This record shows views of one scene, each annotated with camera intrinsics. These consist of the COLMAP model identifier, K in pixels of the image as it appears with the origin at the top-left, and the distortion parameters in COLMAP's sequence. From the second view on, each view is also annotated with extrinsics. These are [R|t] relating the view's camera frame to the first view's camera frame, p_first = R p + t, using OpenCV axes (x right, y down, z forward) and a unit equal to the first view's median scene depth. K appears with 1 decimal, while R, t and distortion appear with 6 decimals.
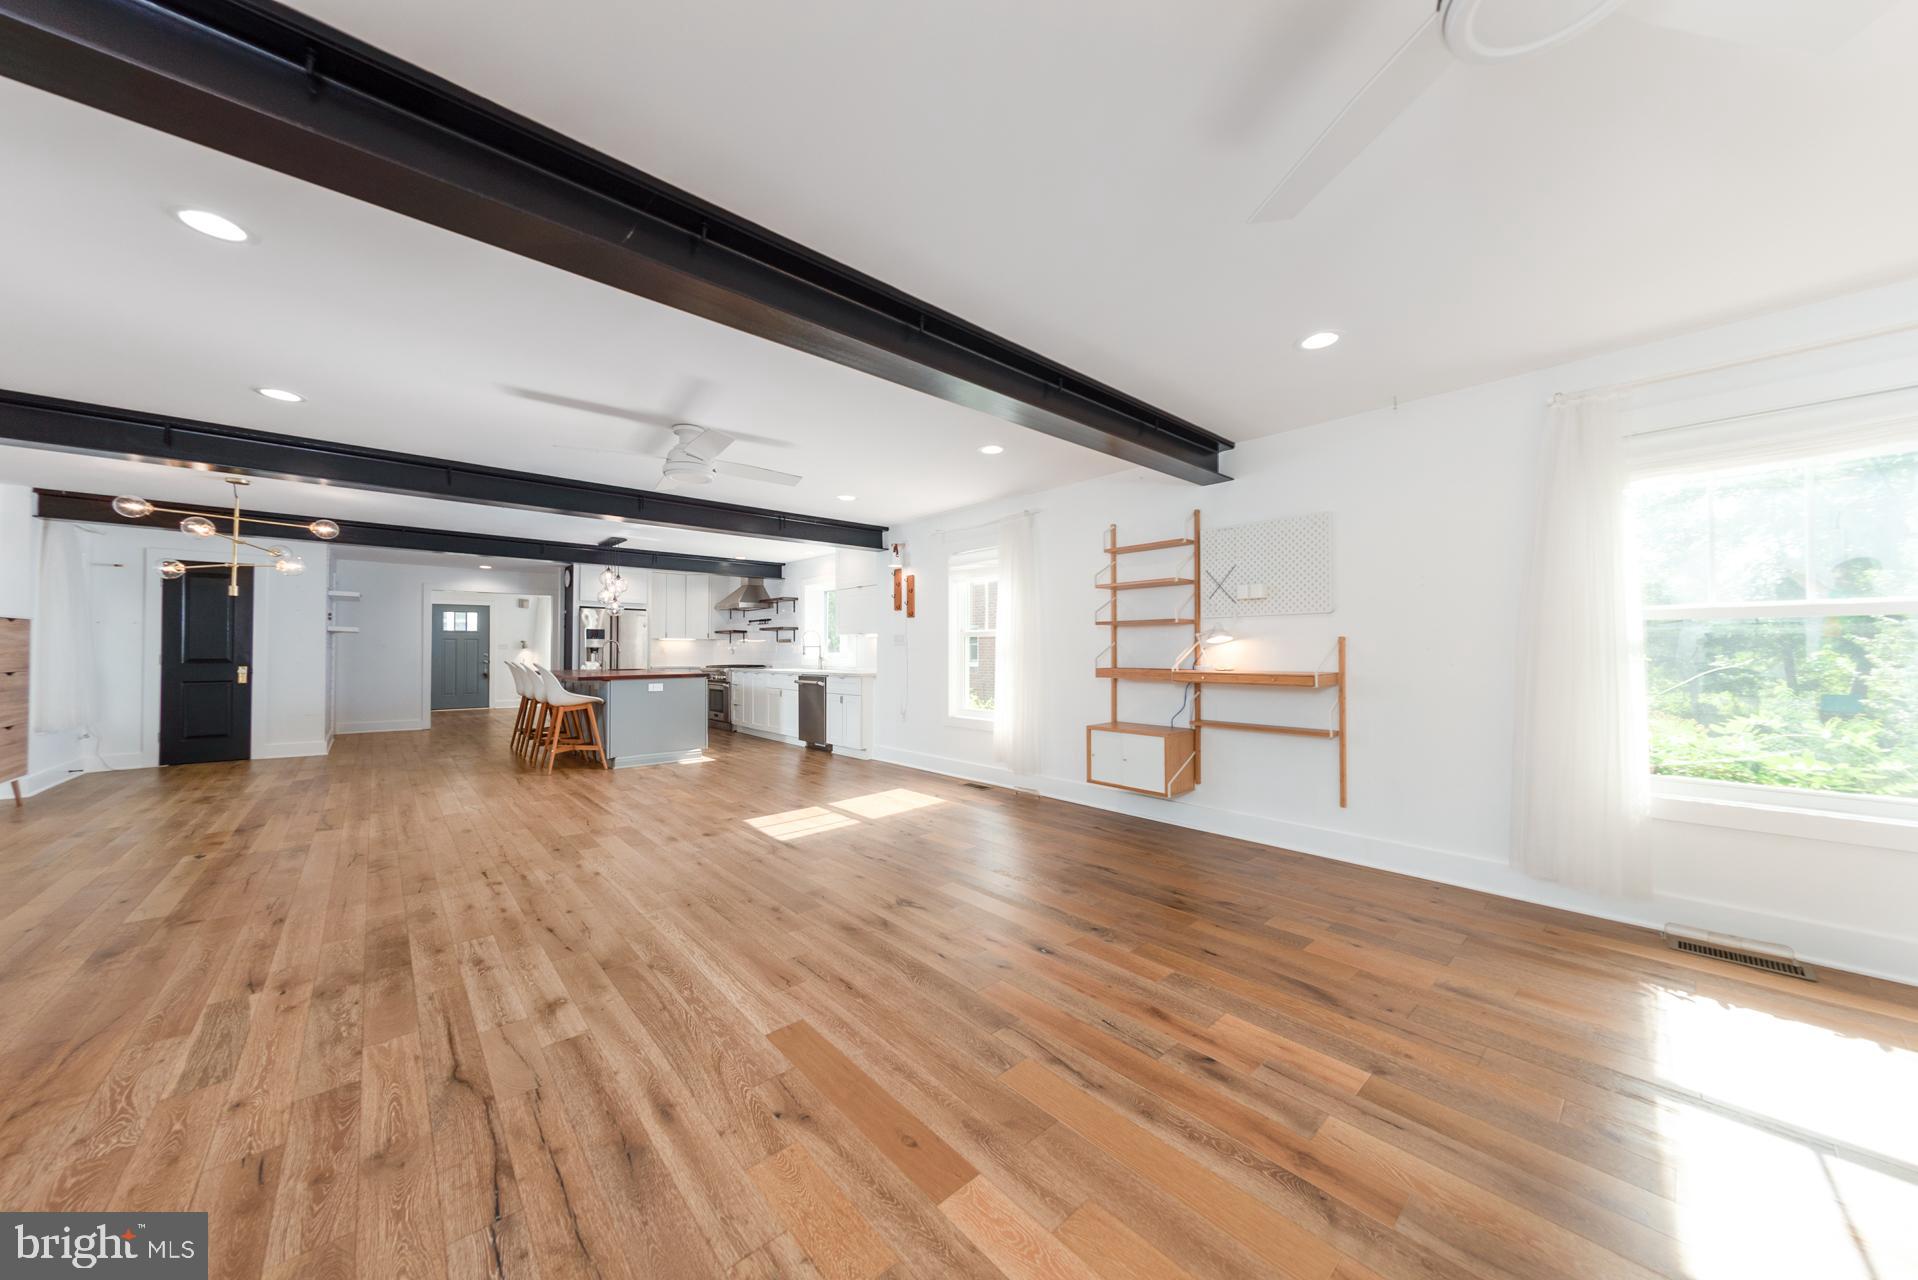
lens RADIAL K [[651.5, 0, 957.2], [0, 651.5, 643.1], [0, 0, 1]] dist [0.001311, 0.000228]
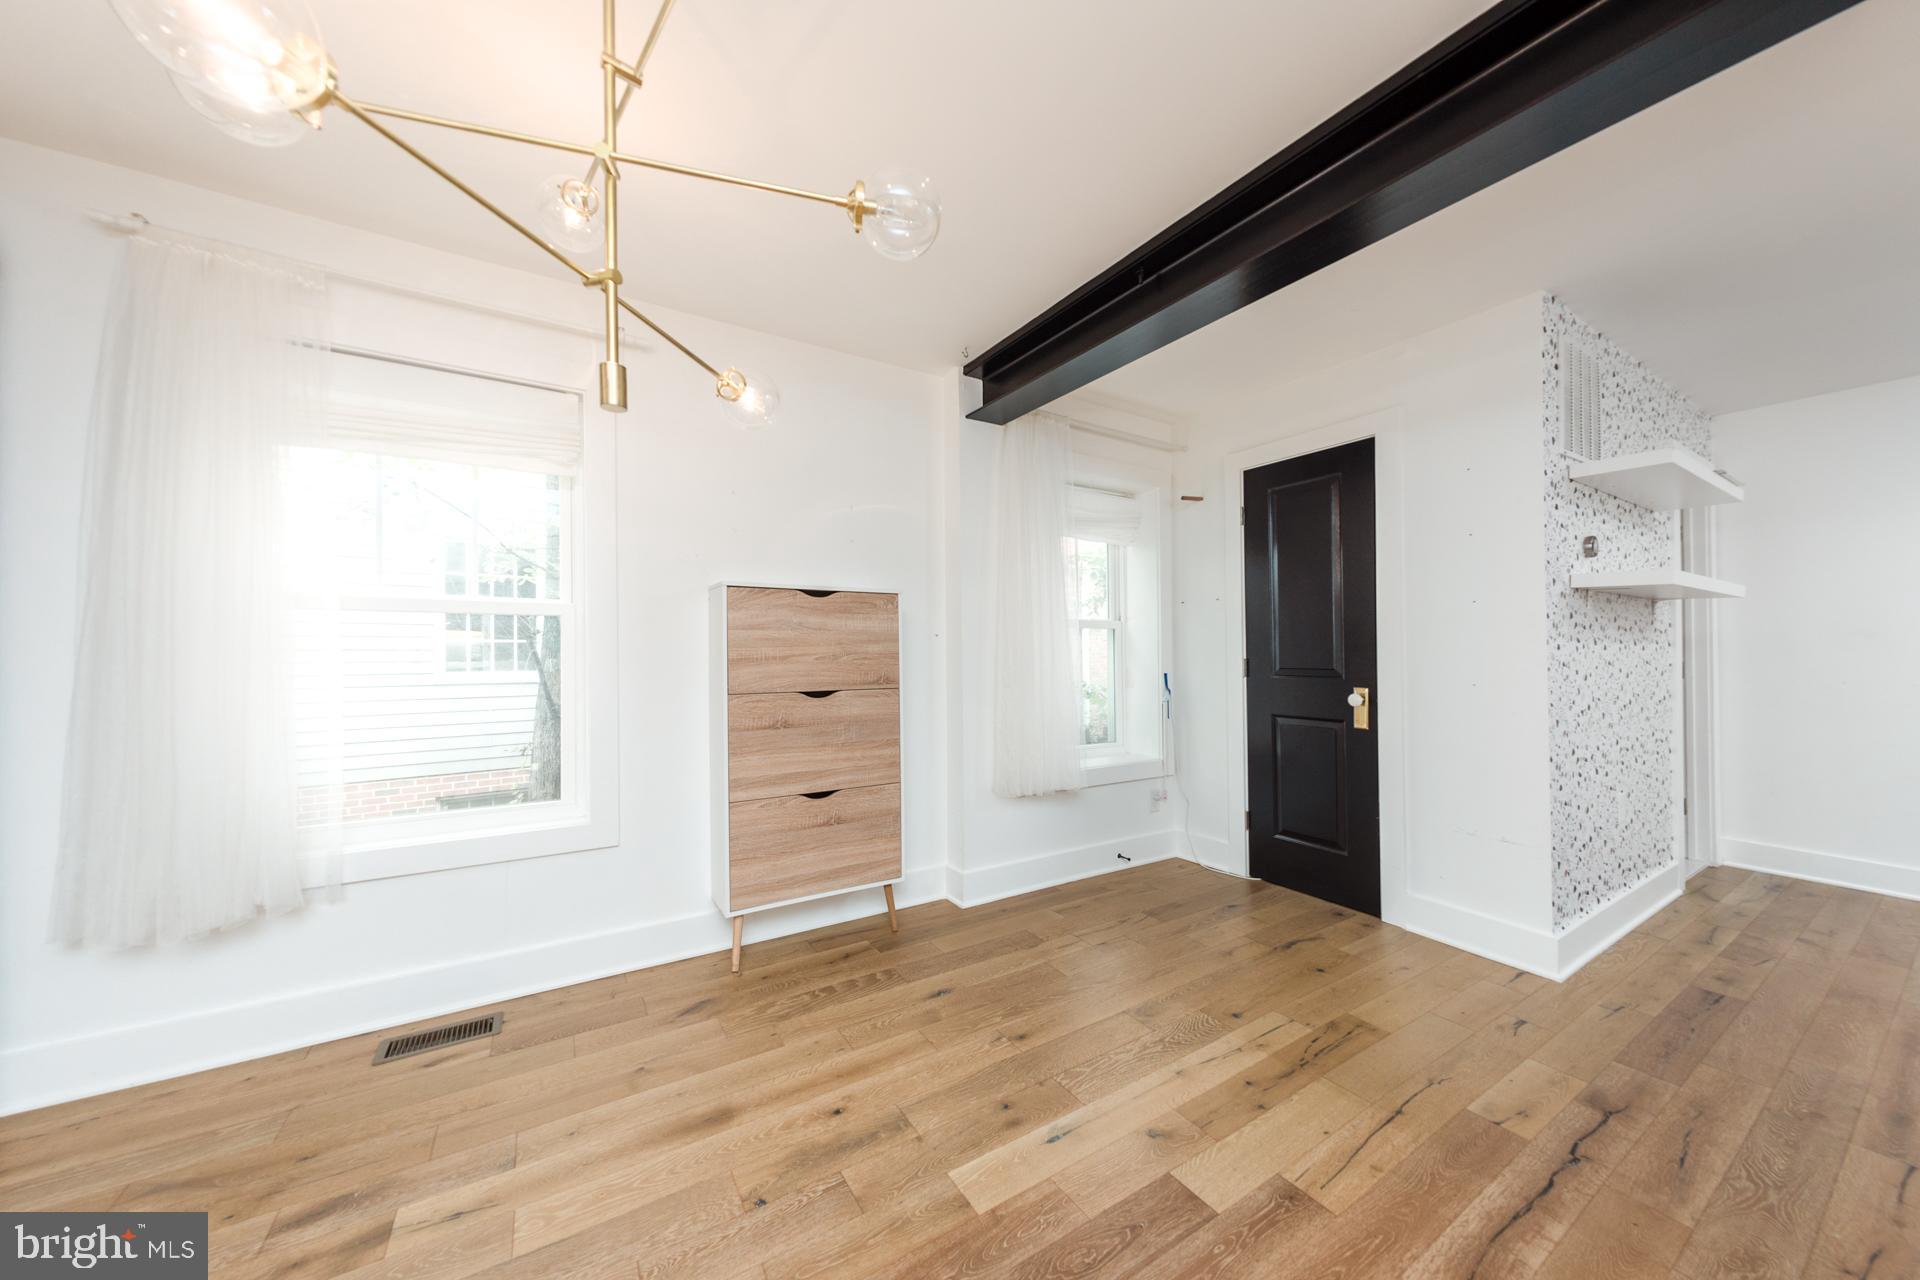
lens RADIAL K [[652.2, 0, 951.7], [0, 652.2, 640.9], [0, 0, 1]] dist [0.001311, 0.000228]
pose [[-0.202806, -0.003864, -0.979211, -0.717525], [0.015372, 0.999856, -0.007129, 0.006489], [0.979098, -0.016498, -0.202718, 0.924232]]
